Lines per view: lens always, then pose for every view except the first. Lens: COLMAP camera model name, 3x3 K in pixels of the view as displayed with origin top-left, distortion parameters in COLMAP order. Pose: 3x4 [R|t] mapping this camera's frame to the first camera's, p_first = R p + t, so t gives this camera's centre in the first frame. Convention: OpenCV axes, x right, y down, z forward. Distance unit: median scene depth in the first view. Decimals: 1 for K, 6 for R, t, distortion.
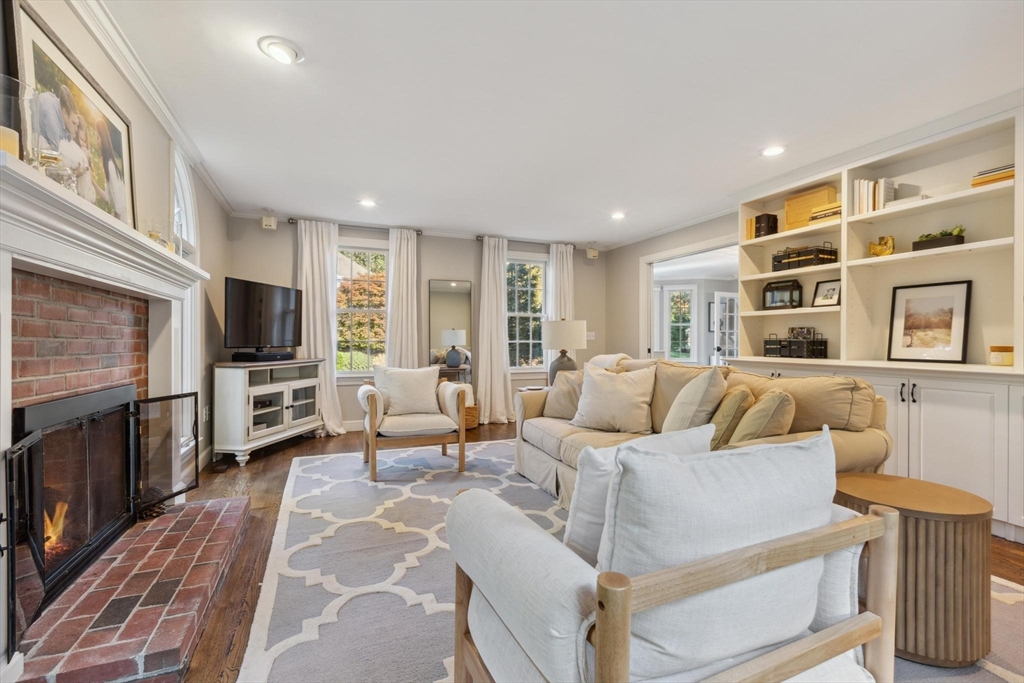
lens RADIAL K [[458.4, 0, 513.7], [0, 458.4, 342.2], [0, 0, 1]] dist [0.002961, -0.000040]
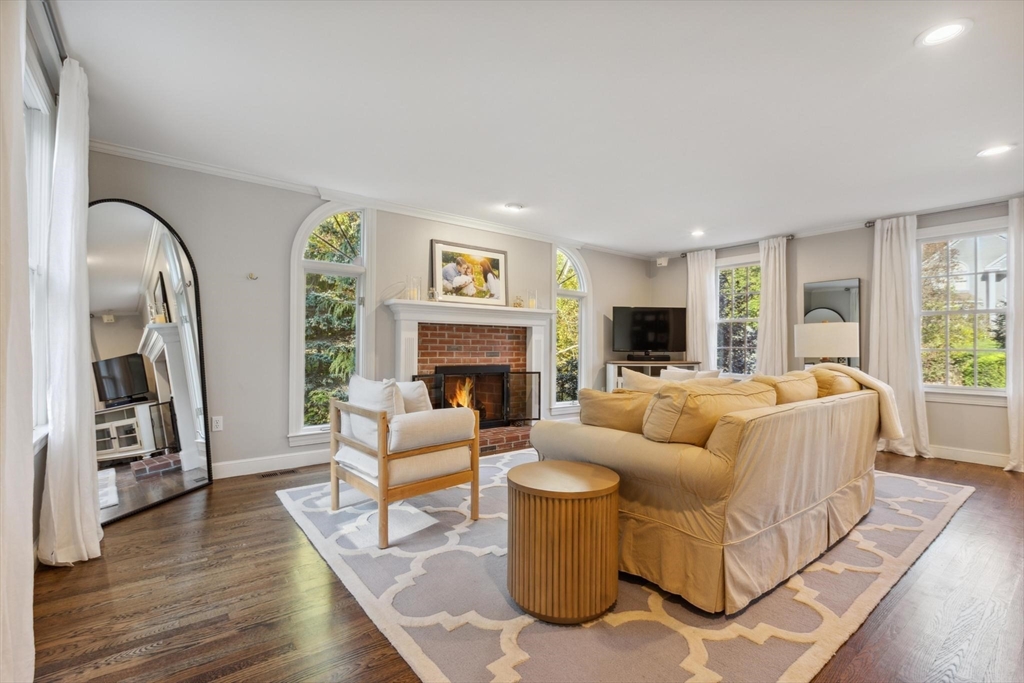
lens RADIAL K [[453.8, 0, 512.0], [0, 453.8, 341.5], [0, 0, 1]] dist [-0.070388, 0.000117]
pose [[0.238636, -0.015055, -0.970992, 0.711935], [-0.006864, 0.999829, -0.017189, 0.007602], [0.971085, 0.010767, 0.238492, 0.247568]]
